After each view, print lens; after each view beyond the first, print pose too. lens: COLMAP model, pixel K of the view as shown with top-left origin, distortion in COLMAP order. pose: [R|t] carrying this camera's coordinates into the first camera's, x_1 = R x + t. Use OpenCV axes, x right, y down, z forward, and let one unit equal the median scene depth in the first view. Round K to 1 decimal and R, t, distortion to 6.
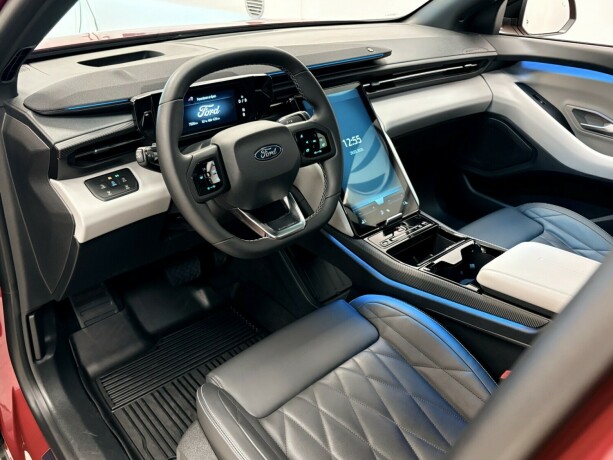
lens RADIAL K [[517.7, 0, 306.5], [0, 517.7, 230.0], [0, 0, 1]] dist [0.000420, -0.002266]
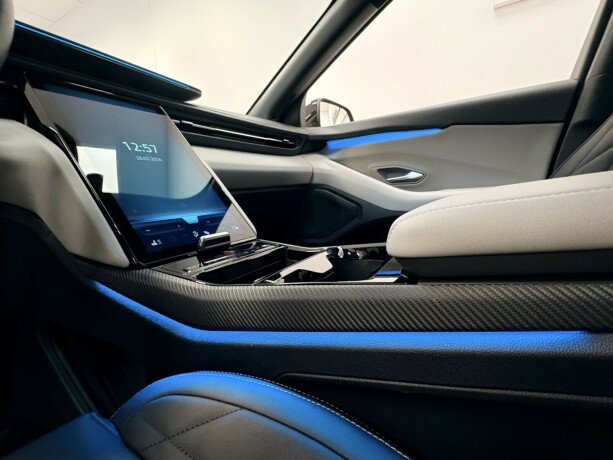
lens RADIAL K [[288.5, 0, 306.5], [0, 288.5, 230.0], [0, 0, 1]] dist [0.001049, 0.000482]
pose [[0.935842, -0.105118, 0.336378, 0.145923], [0.228216, 0.908082, -0.351147, 0.108055], [-0.268547, 0.405385, 0.873811, 0.622345]]
